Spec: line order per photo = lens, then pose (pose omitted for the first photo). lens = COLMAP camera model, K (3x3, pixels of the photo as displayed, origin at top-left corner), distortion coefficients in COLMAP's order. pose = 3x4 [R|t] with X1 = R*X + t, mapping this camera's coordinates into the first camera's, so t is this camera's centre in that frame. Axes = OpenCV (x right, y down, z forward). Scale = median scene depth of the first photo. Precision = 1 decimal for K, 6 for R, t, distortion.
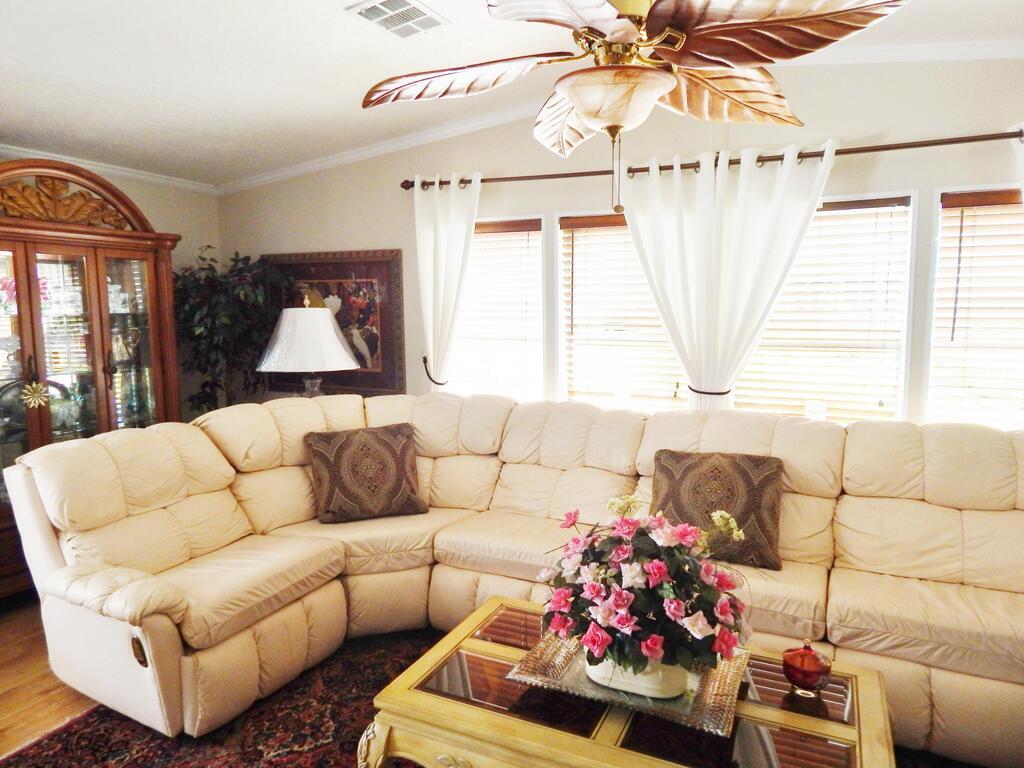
lens RADIAL K [[674.8, 0, 512.0], [0, 674.8, 384.0], [0, 0, 1]] dist [0.000985, -0.002565]
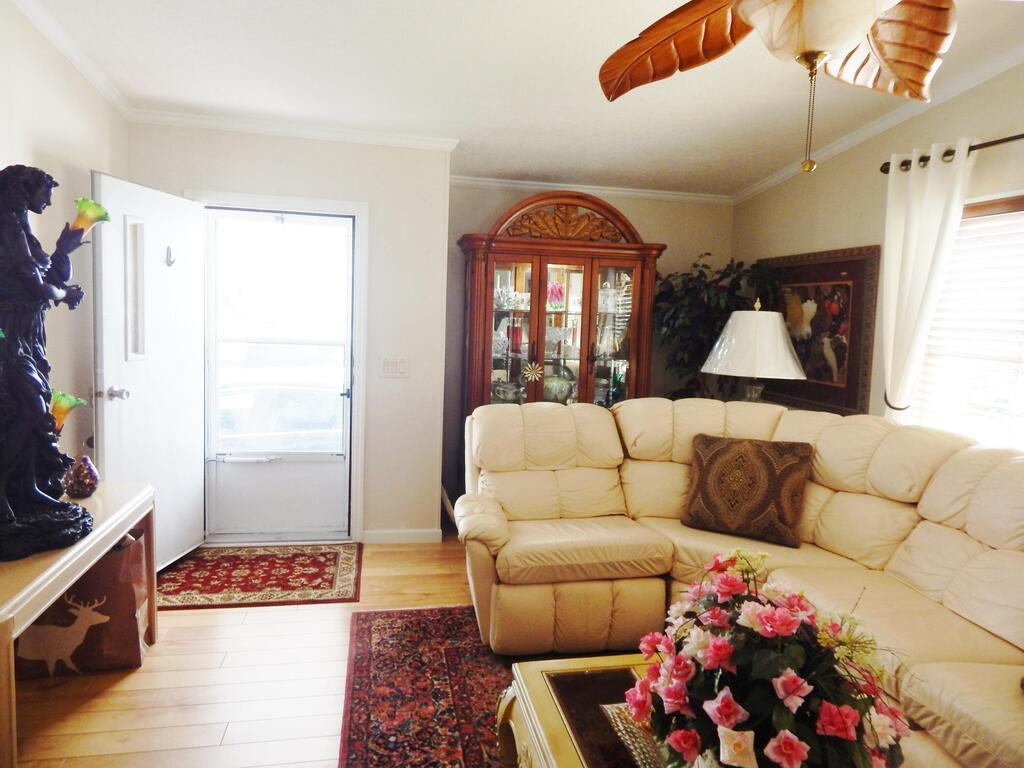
lens RADIAL K [[674.8, 0, 512.0], [0, 674.8, 384.0], [0, 0, 1]] dist [0.000985, -0.002565]
pose [[0.590380, 0.105119, -0.800251, 0.302442], [-0.122557, 0.991661, 0.039846, -0.006047], [0.797766, 0.074552, 0.598340, 0.166807]]
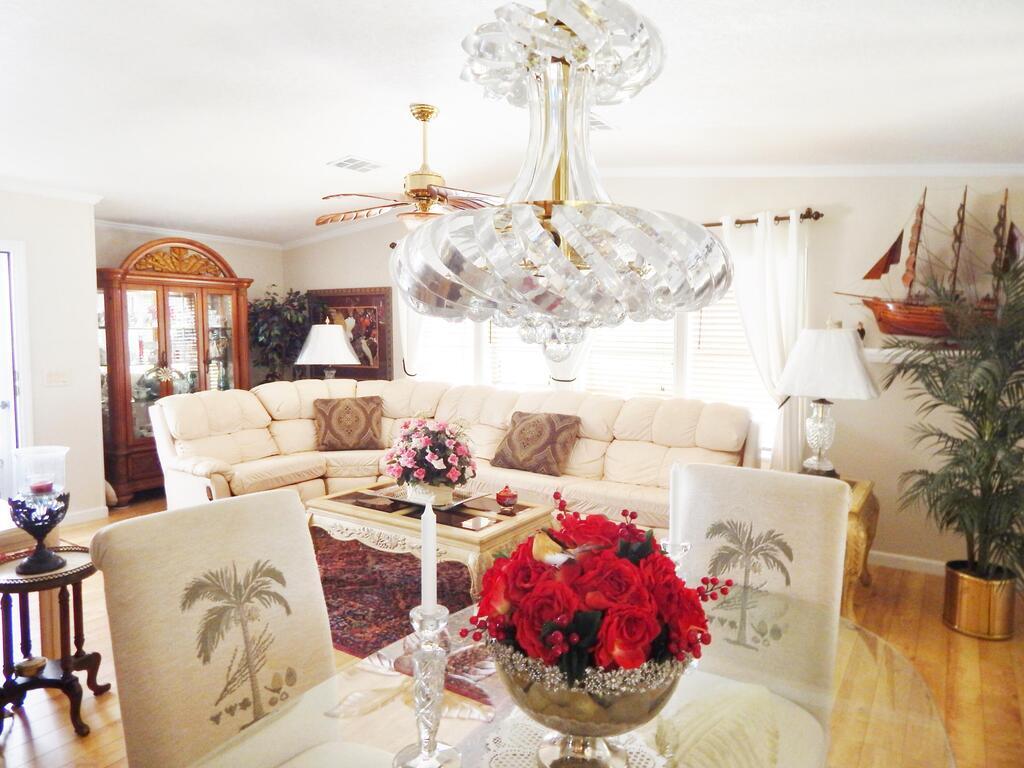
lens RADIAL K [[673.7, 0, 518.6], [0, 673.7, 384.9], [0, 0, 1]] dist [-0.001982, -0.002204]
pose [[0.991587, 0.016203, -0.128425, 0.374798], [-0.020706, 0.999214, -0.033804, 0.077209], [0.127777, 0.036179, 0.991143, -0.537733]]
